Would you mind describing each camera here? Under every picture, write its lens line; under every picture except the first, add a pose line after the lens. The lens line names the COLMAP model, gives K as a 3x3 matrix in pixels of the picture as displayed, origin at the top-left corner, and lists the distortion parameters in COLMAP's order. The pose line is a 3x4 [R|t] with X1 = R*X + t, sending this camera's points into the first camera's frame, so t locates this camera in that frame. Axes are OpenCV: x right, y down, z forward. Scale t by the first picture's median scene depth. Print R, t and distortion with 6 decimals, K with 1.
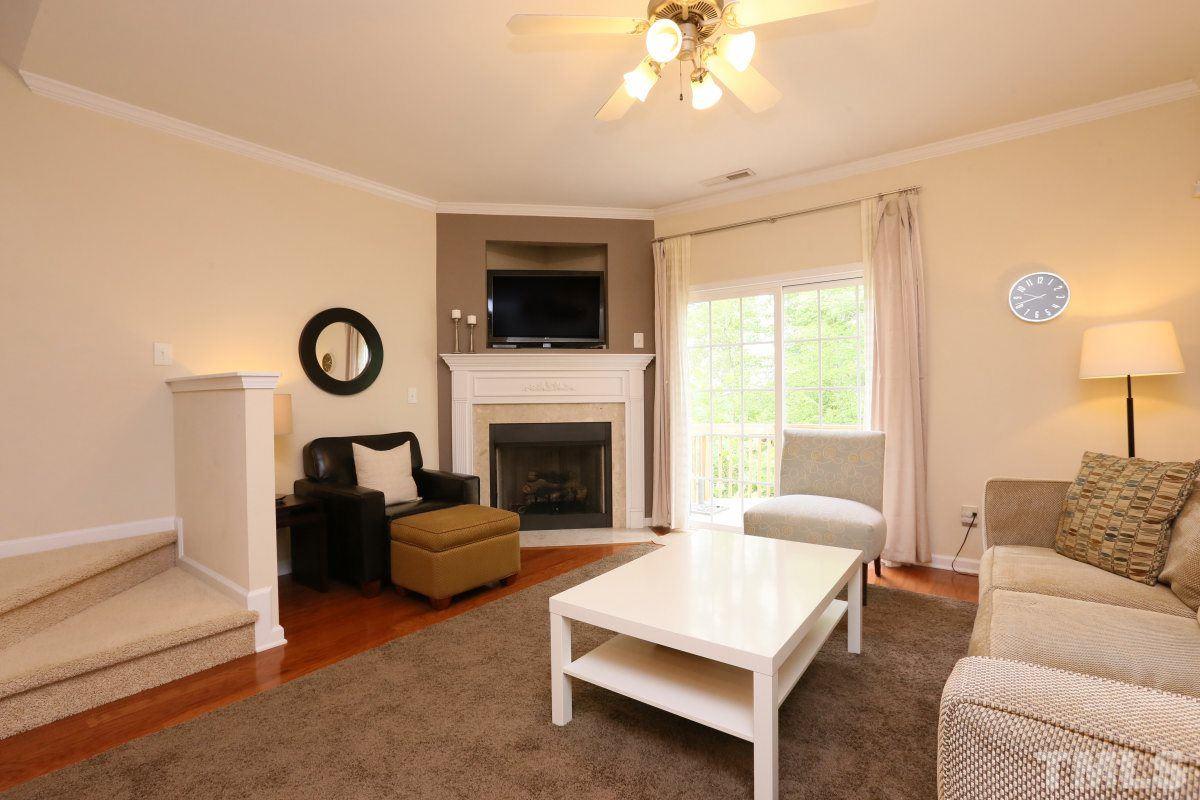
lens RADIAL K [[557.6, 0, 597.8], [0, 557.6, 397.8], [0, 0, 1]] dist [-0.014491, 0.002382]
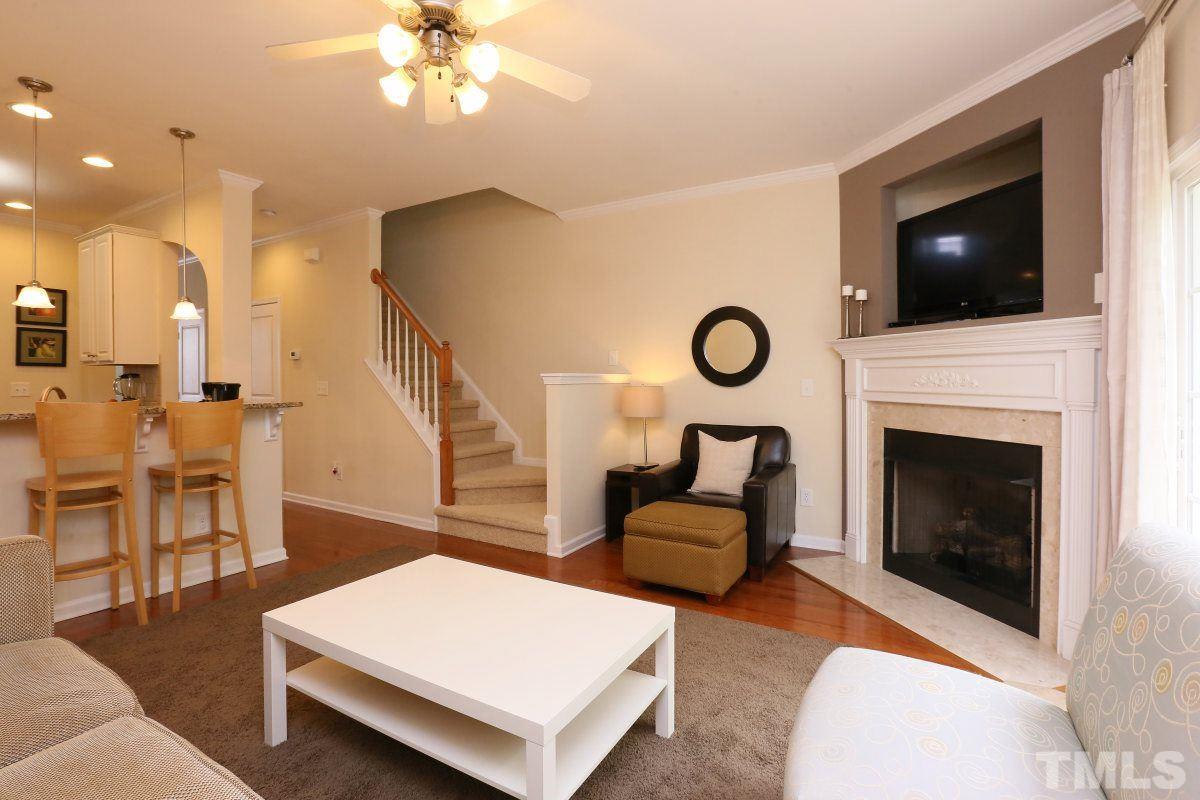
lens RADIAL K [[557.6, 0, 604.6], [0, 557.6, 391.5], [0, 0, 1]] dist [-0.014491, 0.002382]
pose [[0.129149, 0.035035, -0.991006, 0.514256], [-0.003914, 0.999386, 0.034821, -0.028043], [0.991617, -0.000619, 0.129207, 0.527333]]
